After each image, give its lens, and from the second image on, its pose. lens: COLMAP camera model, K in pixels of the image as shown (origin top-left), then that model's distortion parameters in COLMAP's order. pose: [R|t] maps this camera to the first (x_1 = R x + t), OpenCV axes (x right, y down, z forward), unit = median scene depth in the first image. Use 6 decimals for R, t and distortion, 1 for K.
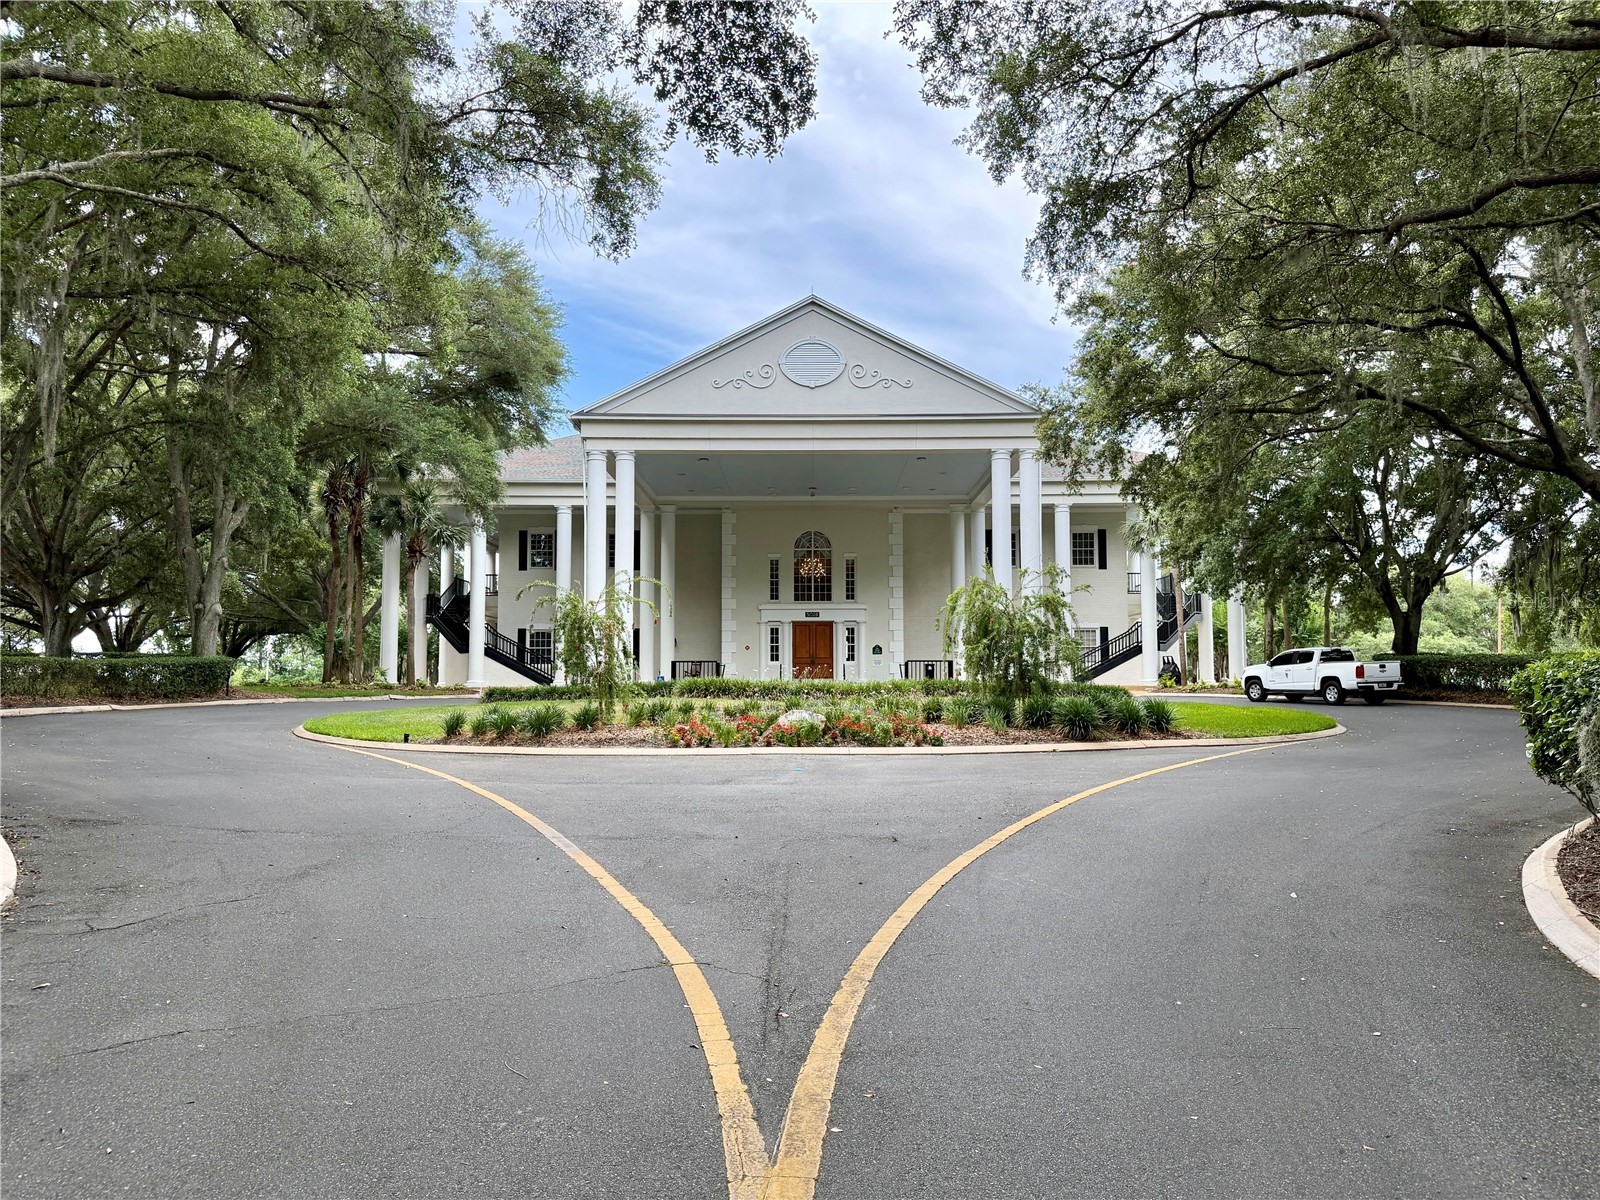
lens RADIAL K [[1115.5, 0, 800.2], [0, 1115.5, 599.9], [0, 0, 1]] dist [0.006951, 0.001033]
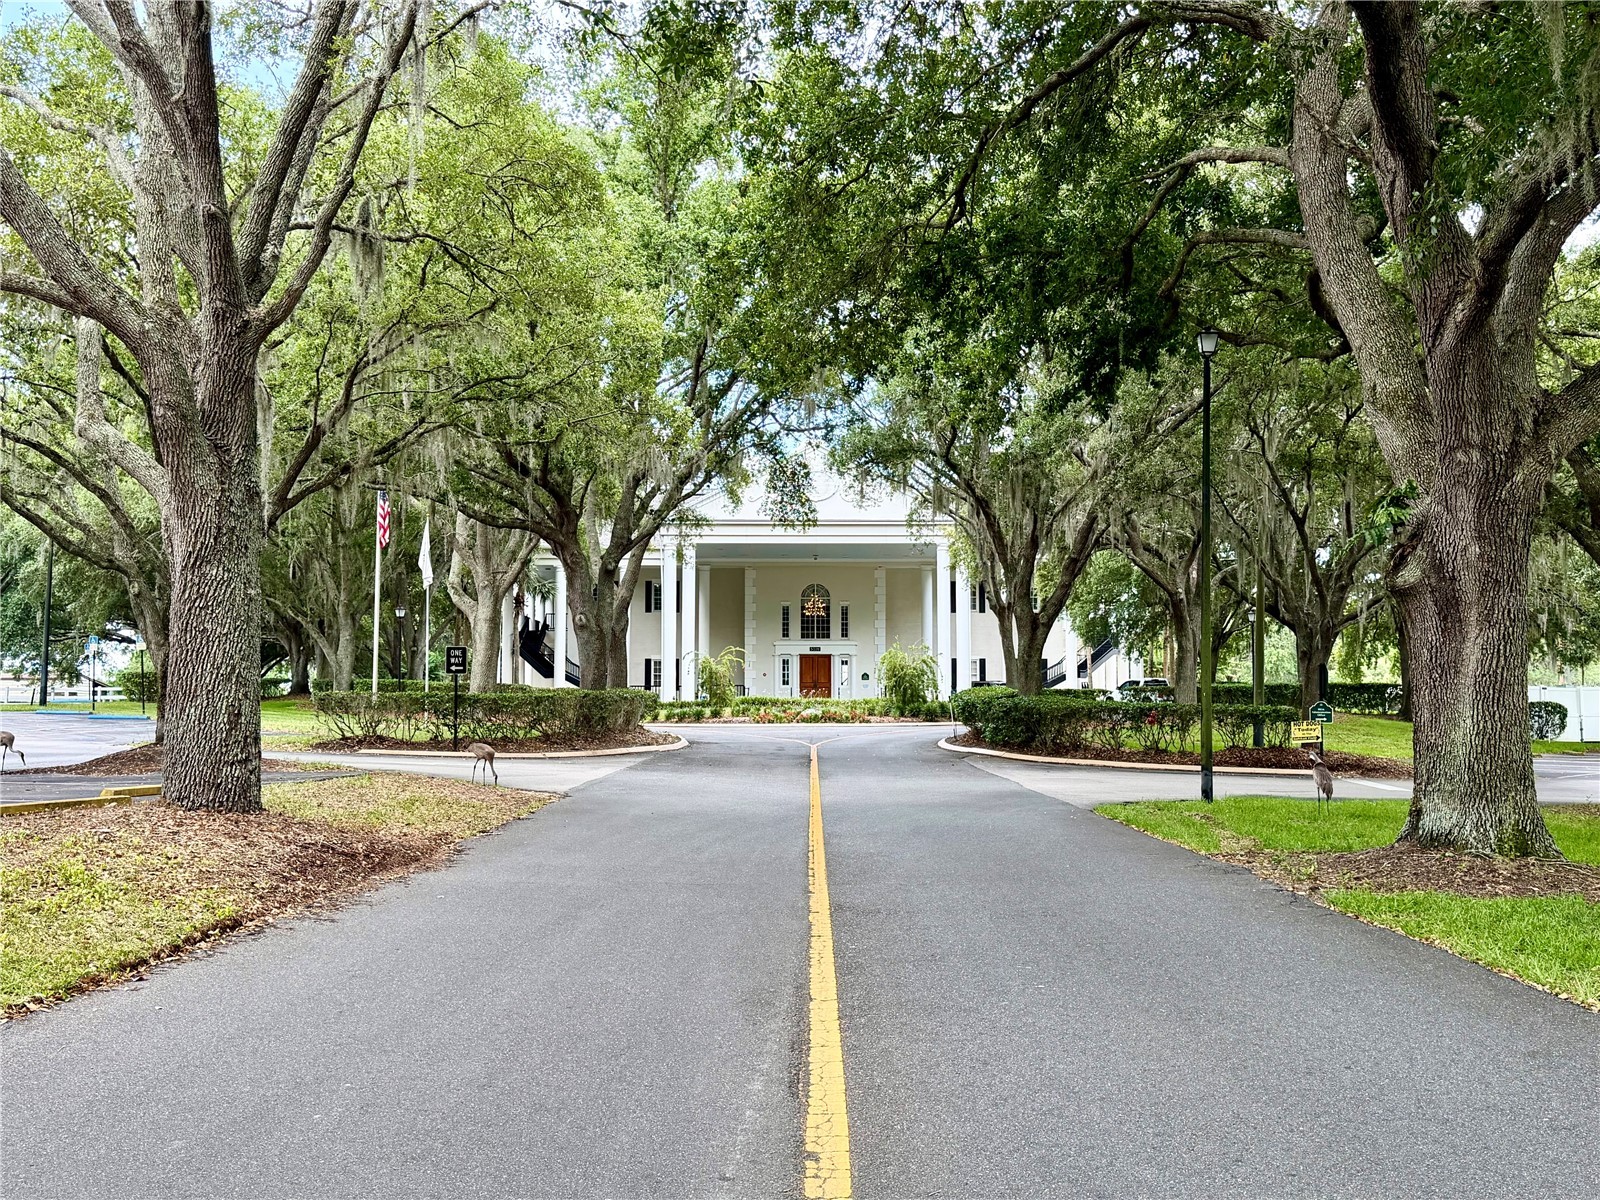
lens RADIAL K [[1586.3, 0, 799.9], [0, 1586.3, 601.7], [0, 0, 1]] dist [-0.014377, 0.000000]
pose [[0.999995, 0.002750, 0.001621, -0.009689], [-0.002756, 0.999990, 0.003560, -0.047616], [-0.001611, -0.003565, 0.999992, -0.827086]]
